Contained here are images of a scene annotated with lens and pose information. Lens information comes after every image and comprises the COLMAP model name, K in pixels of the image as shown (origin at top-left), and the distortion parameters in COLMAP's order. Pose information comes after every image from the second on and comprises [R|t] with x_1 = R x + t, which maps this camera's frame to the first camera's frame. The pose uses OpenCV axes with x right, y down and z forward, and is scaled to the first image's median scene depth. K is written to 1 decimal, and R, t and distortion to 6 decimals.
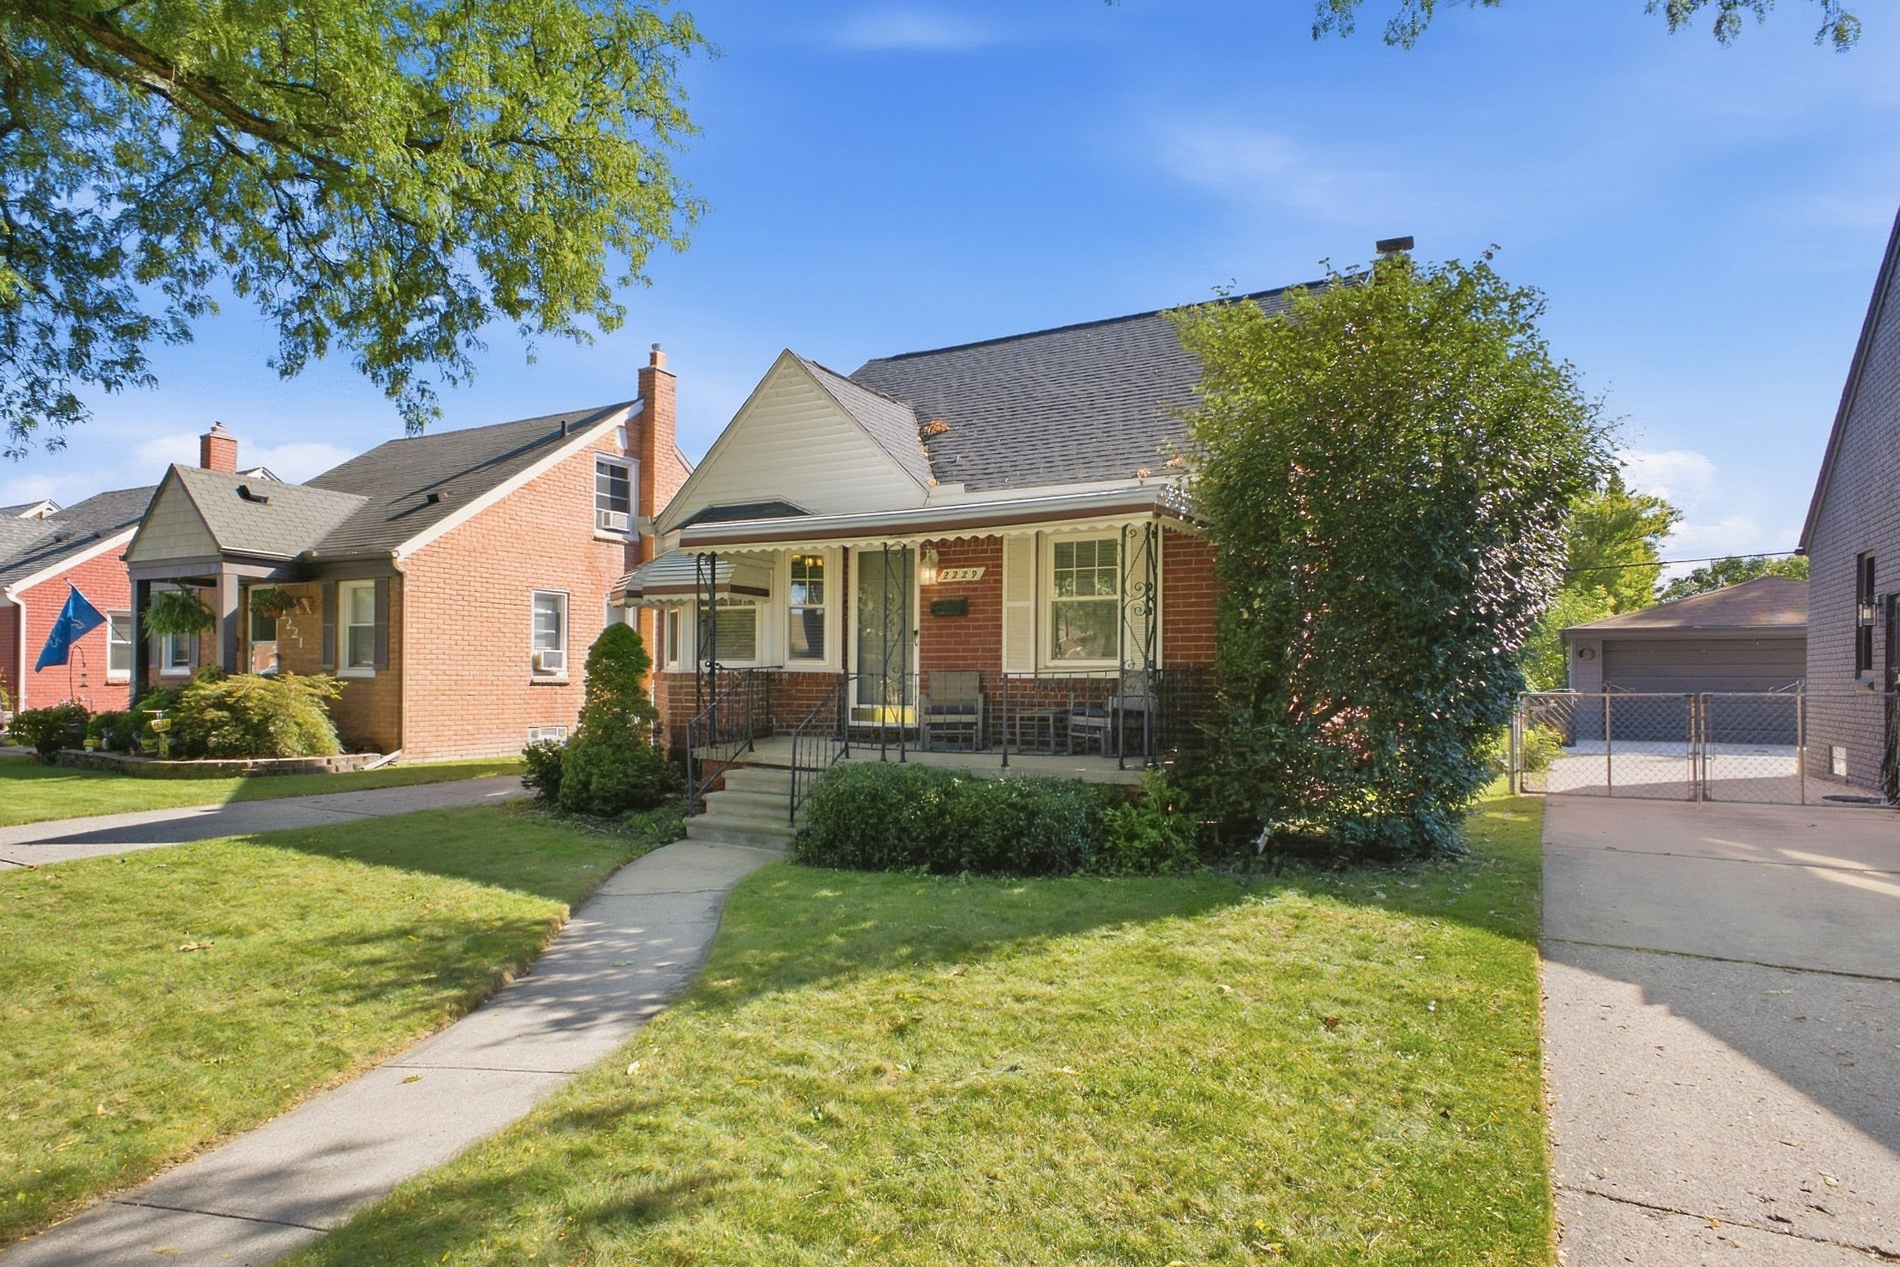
lens RADIAL K [[894.3, 0, 950.0], [0, 894.3, 633.5], [0, 0, 1]] dist [0.025422, -0.000558]
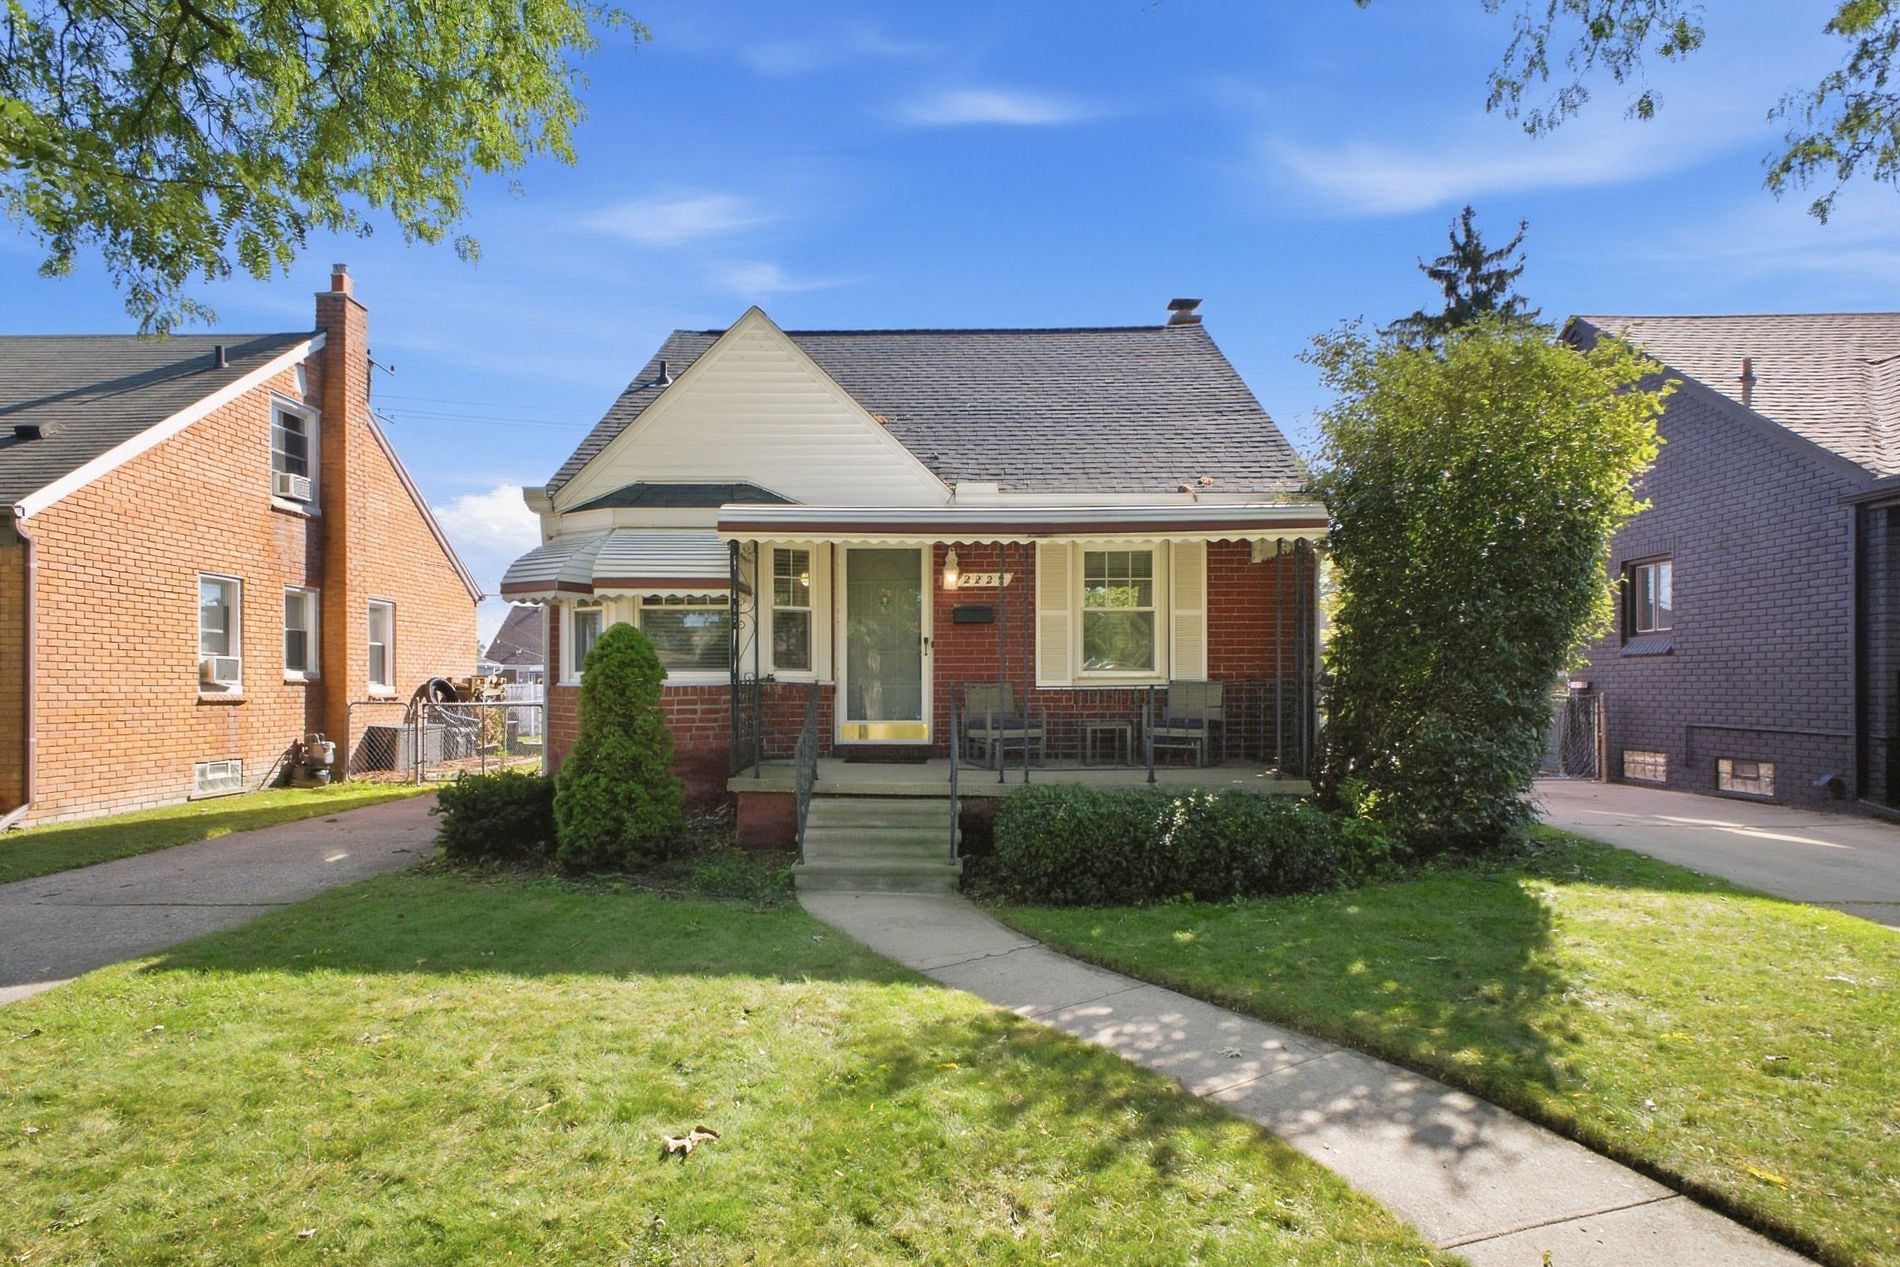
lens RADIAL K [[894.3, 0, 950.0], [0, 894.3, 633.5], [0, 0, 1]] dist [0.025422, -0.000558]
pose [[0.911965, 0.016083, 0.409954, -0.402602], [-0.012478, 0.999856, -0.011467, 0.001992], [-0.410079, 0.005342, 0.912034, 0.158997]]
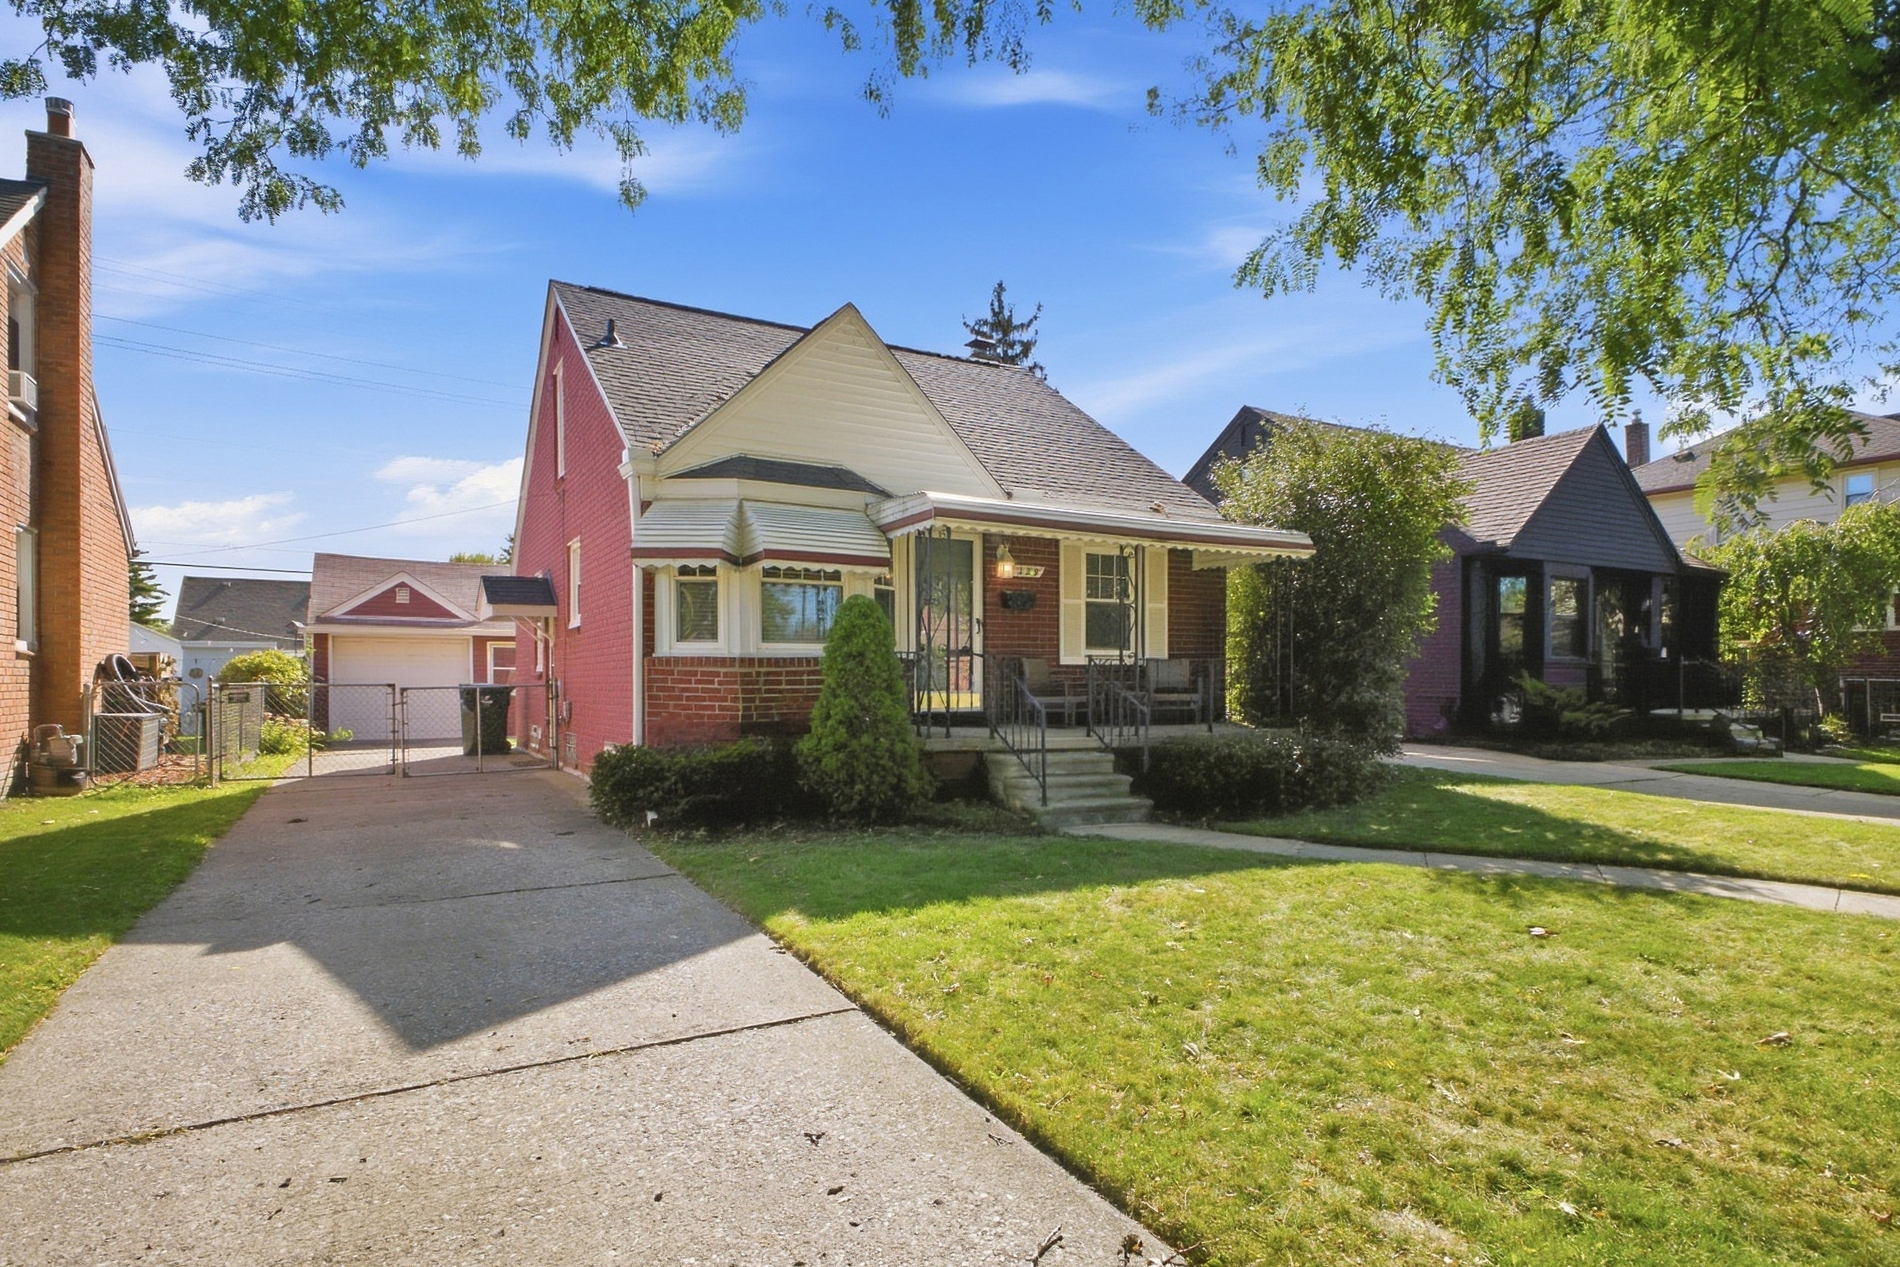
lens RADIAL K [[848.6, 0, 950.0], [0, 848.6, 633.5], [0, 0, 1]] dist [-0.001621, -0.000022]
pose [[0.625510, 0.031657, 0.779574, -0.853323], [-0.036781, 0.999262, -0.011066, 0.026548], [-0.779349, -0.021752, 0.626213, 0.410012]]
